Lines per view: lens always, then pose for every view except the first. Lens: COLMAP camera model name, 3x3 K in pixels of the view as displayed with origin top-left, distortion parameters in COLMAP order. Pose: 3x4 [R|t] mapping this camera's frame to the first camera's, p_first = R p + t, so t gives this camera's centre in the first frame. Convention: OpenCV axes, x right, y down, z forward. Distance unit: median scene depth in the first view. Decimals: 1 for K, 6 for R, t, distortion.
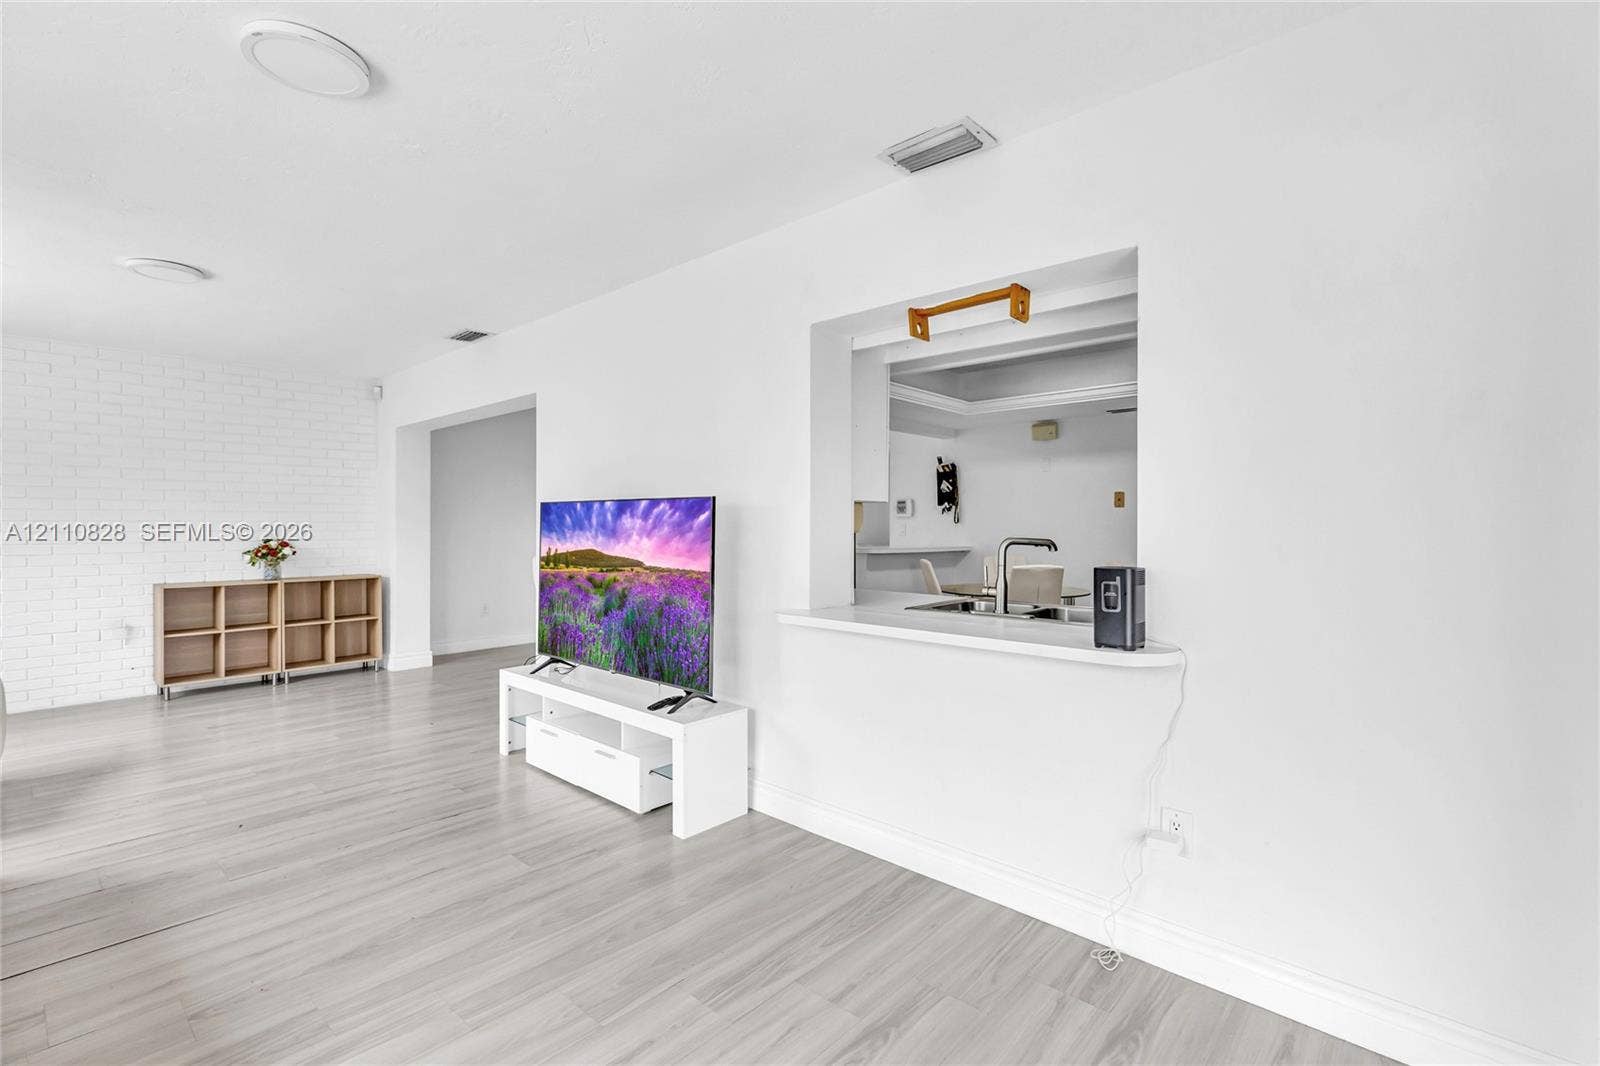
lens RADIAL K [[736.9, 0, 805.6], [0, 736.9, 539.2], [0, 0, 1]] dist [0.000816, 0.000252]
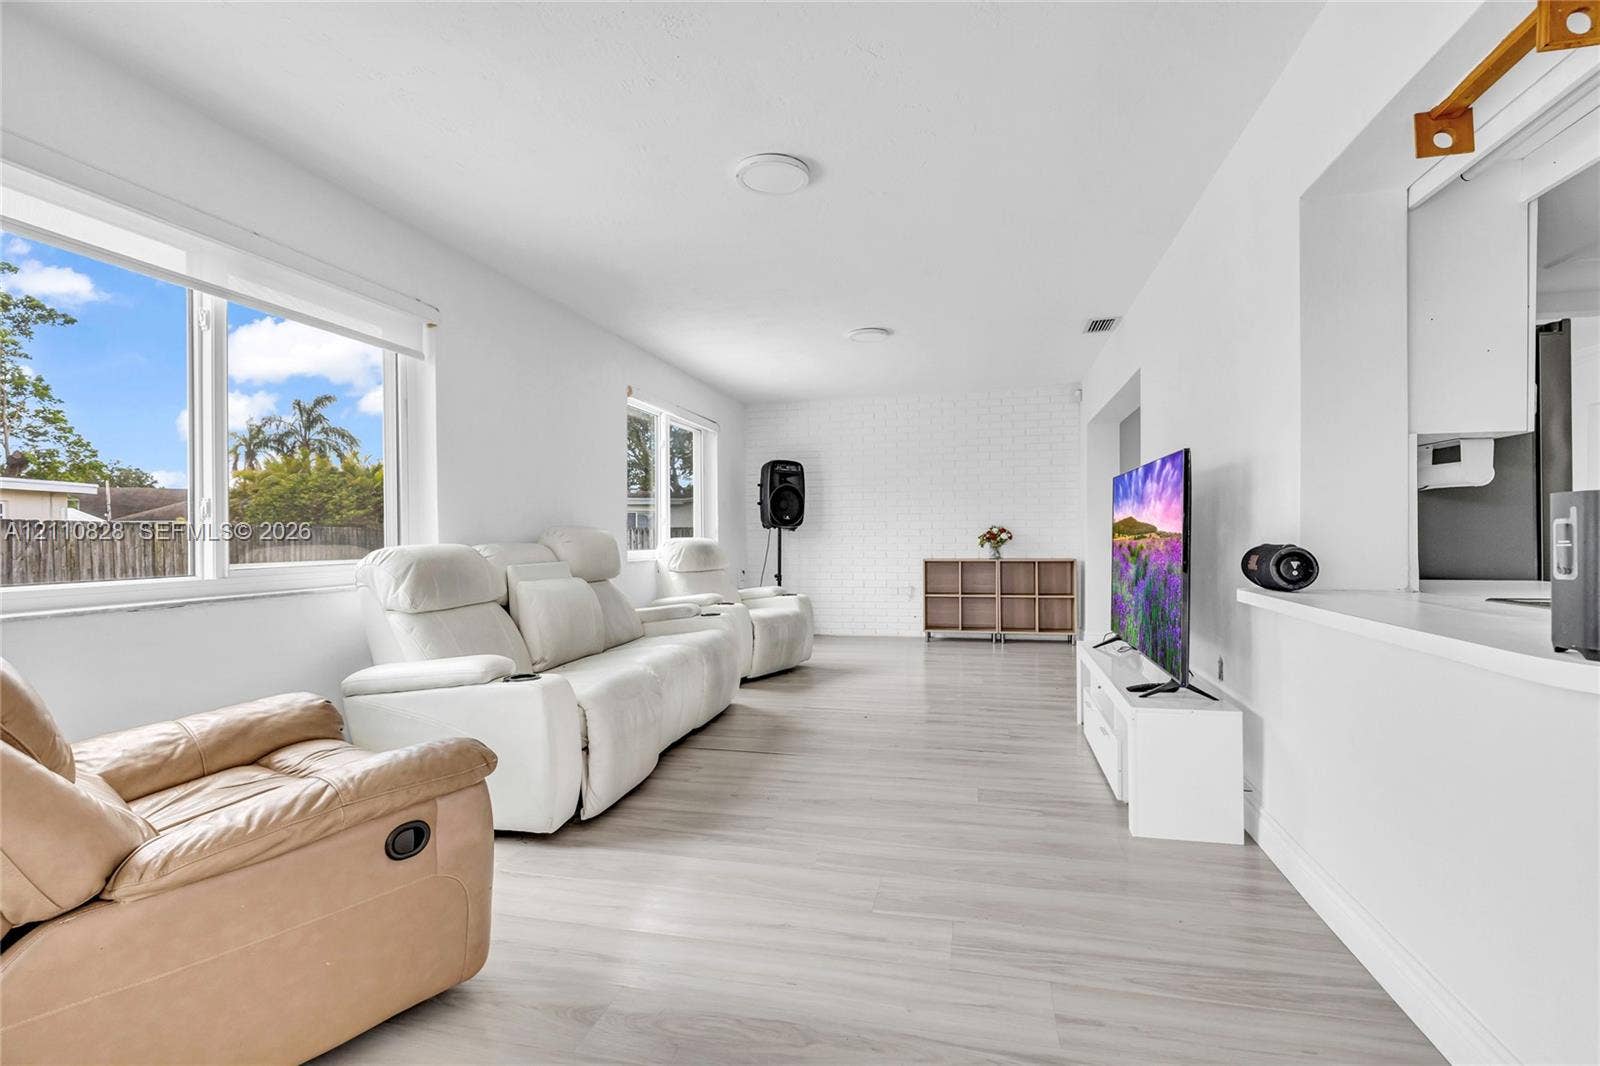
lens RADIAL K [[736.9, 0, 805.6], [0, 736.9, 539.2], [0, 0, 1]] dist [0.000816, 0.000252]
pose [[0.481620, 0.000248, -0.876380, 0.385127], [-0.007595, 0.999964, -0.003891, 0.050890], [0.876347, 0.008531, 0.481605, 0.202918]]
